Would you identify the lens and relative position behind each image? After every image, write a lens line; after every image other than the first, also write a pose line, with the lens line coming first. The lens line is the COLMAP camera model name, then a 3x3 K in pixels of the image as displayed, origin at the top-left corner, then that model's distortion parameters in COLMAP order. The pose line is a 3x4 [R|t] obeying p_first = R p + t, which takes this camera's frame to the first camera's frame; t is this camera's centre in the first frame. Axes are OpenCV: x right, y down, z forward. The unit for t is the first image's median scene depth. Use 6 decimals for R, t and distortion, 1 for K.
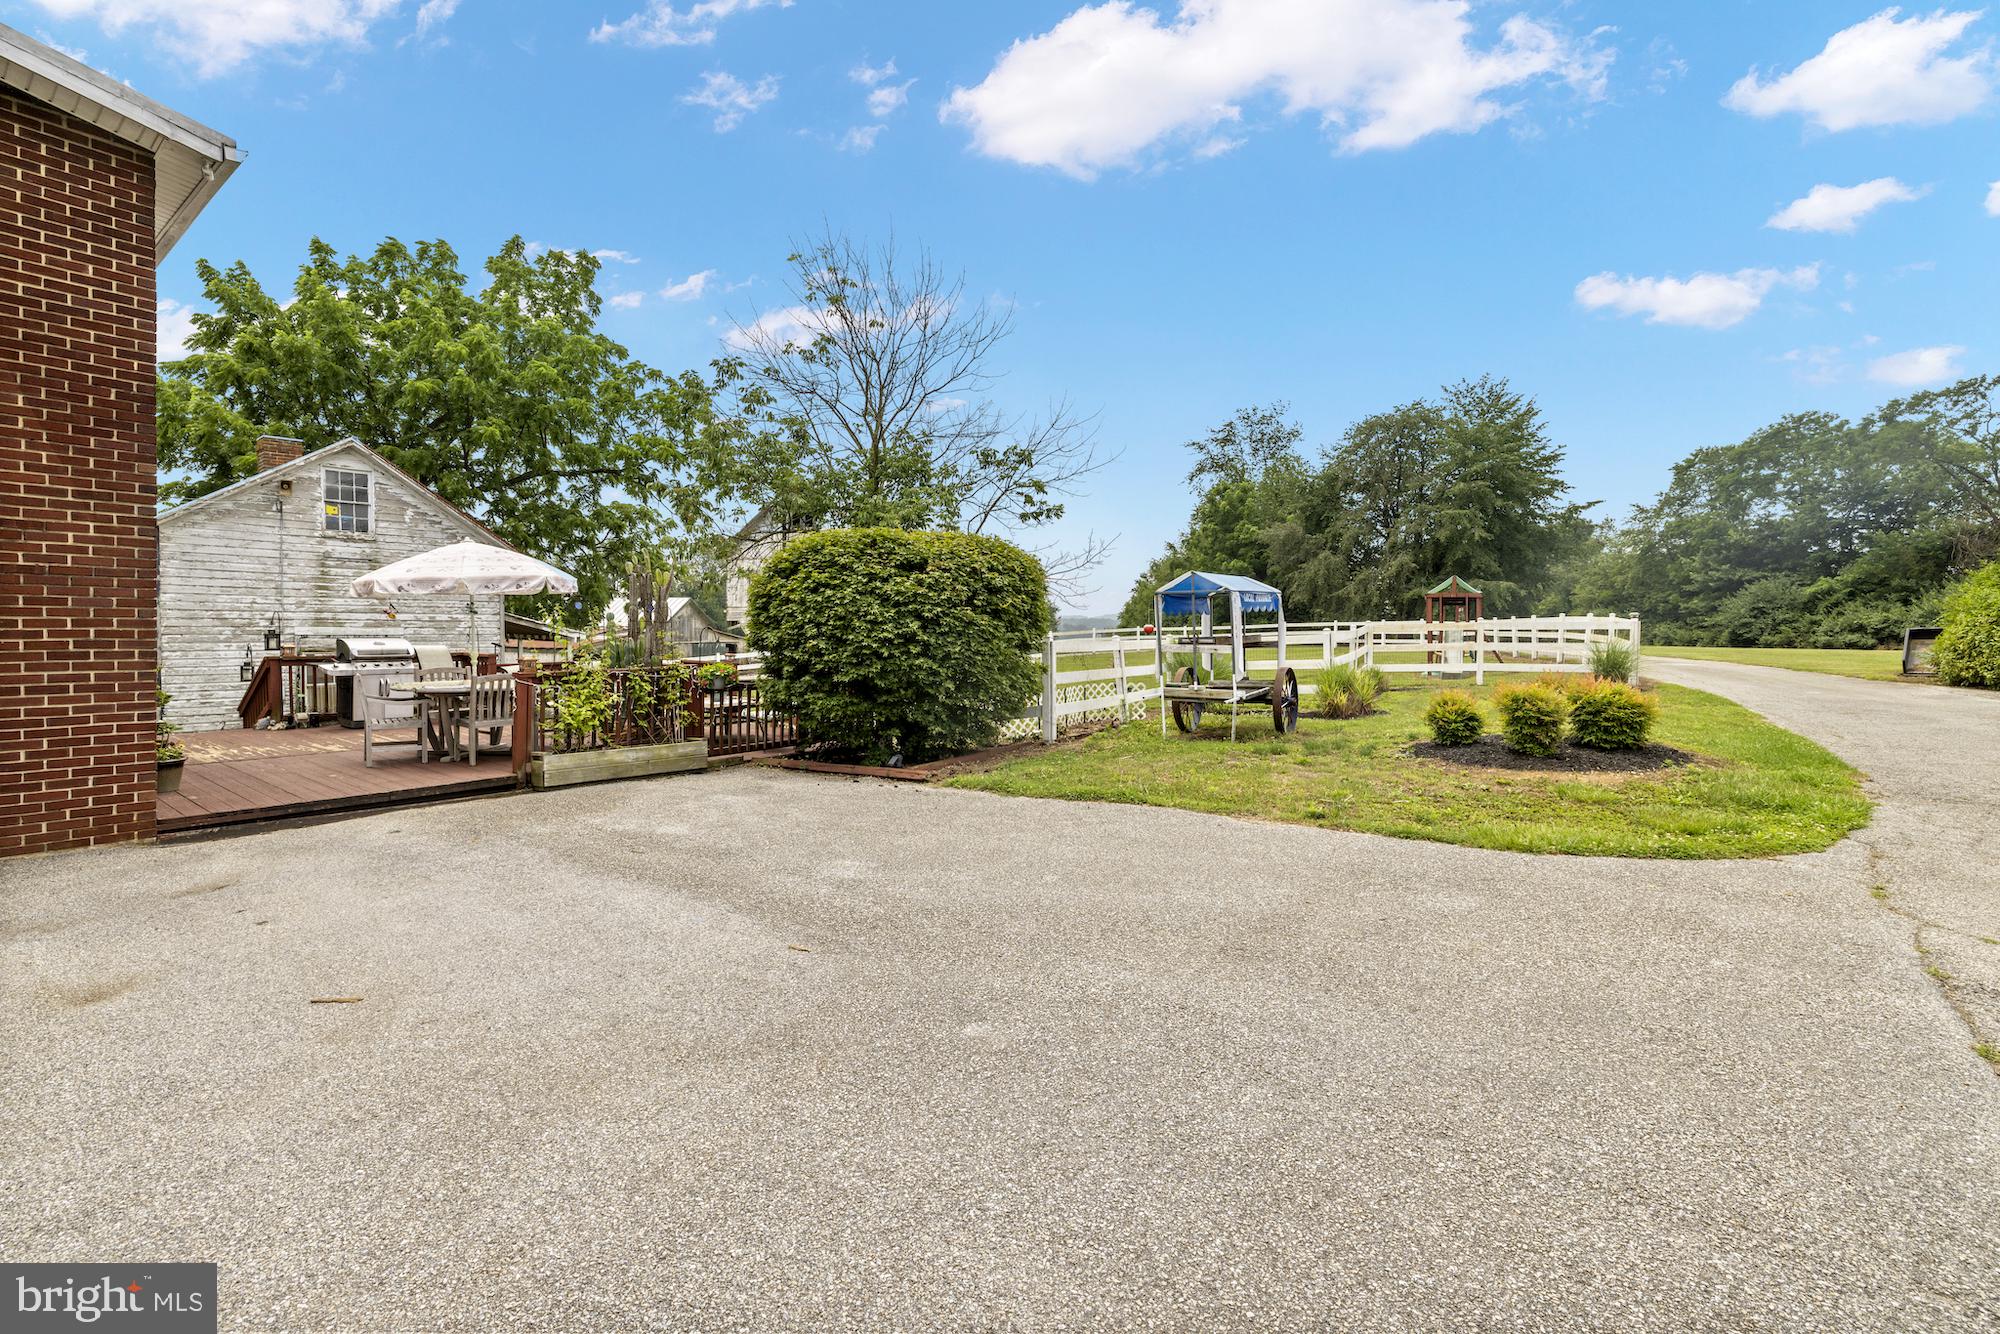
lens RADIAL K [[871.6, 0, 996.9], [0, 871.6, 622.9], [0, 0, 1]] dist [-0.002024, -0.000309]
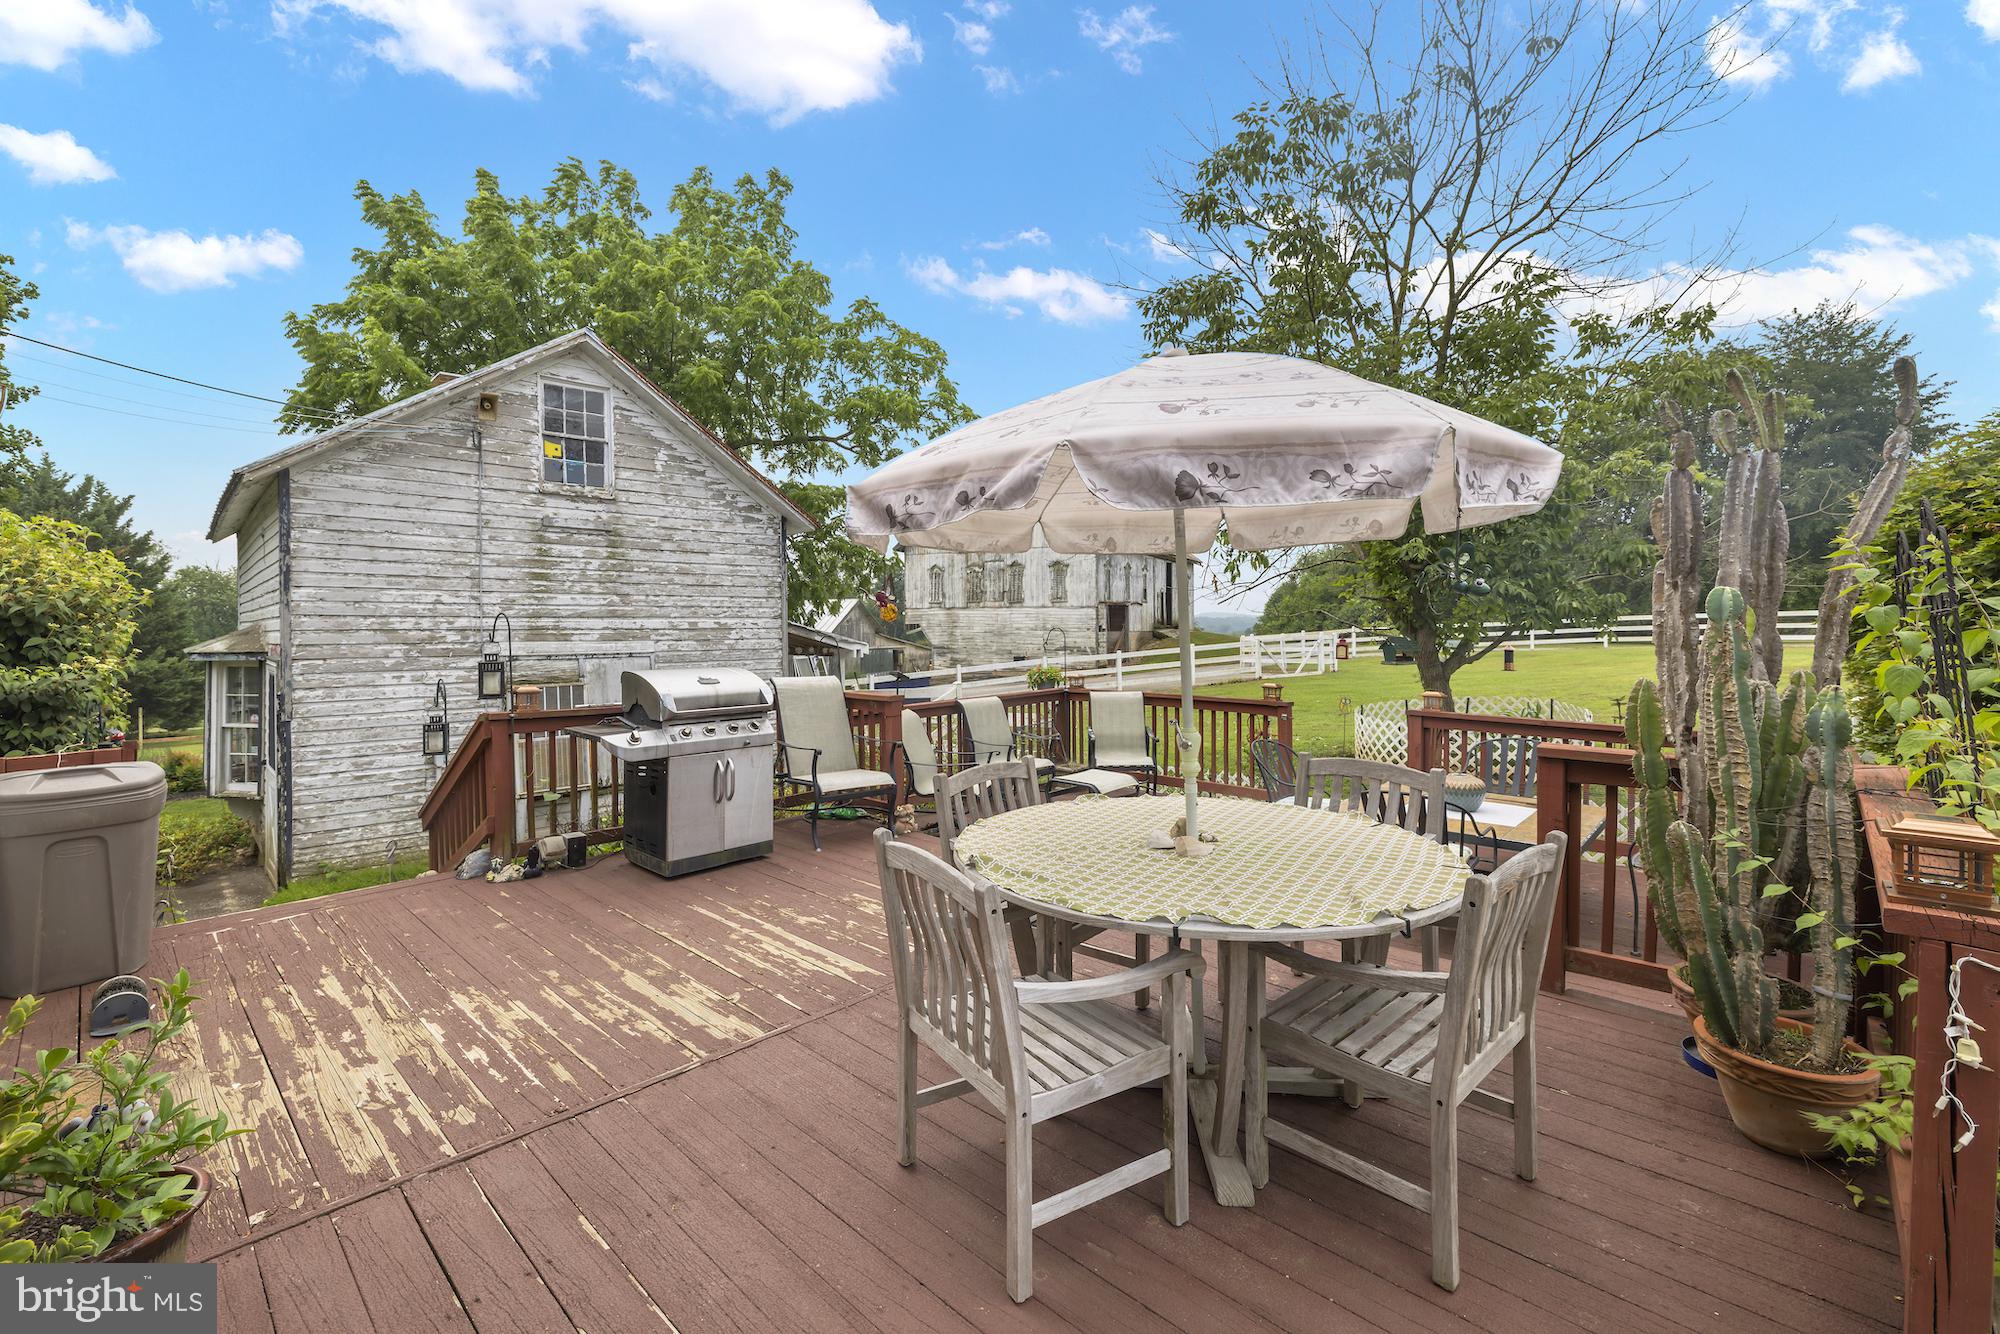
lens RADIAL K [[890.8, 0, 996.7], [0, 890.8, 596.1], [0, 0, 1]] dist [0.015293, -0.019742]
pose [[0.992223, -0.019196, -0.122982, -0.396109], [0.015449, 0.999389, -0.031347, -0.002765], [0.123509, 0.029203, 0.991914, 0.437930]]
